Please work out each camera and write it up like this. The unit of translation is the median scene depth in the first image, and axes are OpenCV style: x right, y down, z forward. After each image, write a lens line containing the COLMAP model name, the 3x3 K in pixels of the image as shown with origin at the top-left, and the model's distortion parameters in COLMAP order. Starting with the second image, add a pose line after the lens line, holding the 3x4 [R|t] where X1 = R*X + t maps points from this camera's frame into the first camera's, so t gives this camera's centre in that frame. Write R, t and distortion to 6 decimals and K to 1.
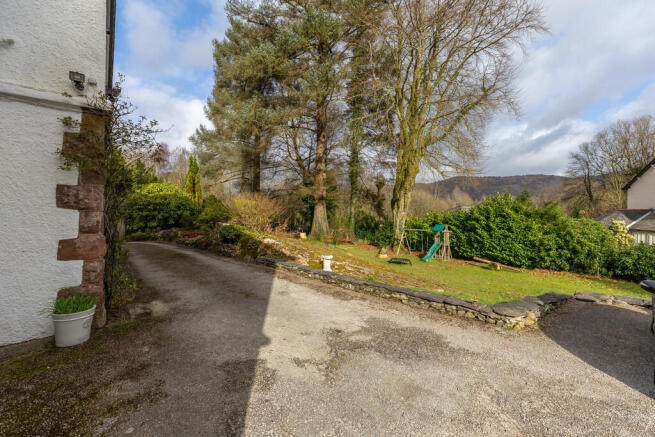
lens RADIAL K [[300.8, 0, 328.8], [0, 300.8, 202.5], [0, 0, 1]] dist [-0.000383, 0.000082]
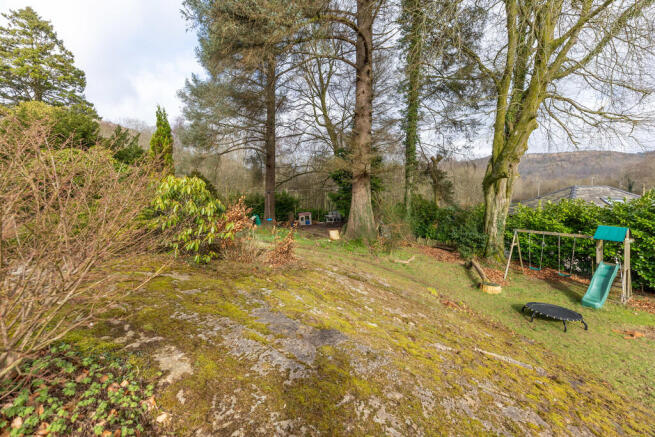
lens RADIAL K [[300.8, 0, 328.8], [0, 300.8, 202.5], [0, 0, 1]] dist [-0.000383, 0.000082]
pose [[0.994493, 0.005708, -0.104651, -0.028115], [0.001508, 0.997633, 0.068752, -0.000744], [0.104796, -0.068531, 0.992130, 0.349267]]
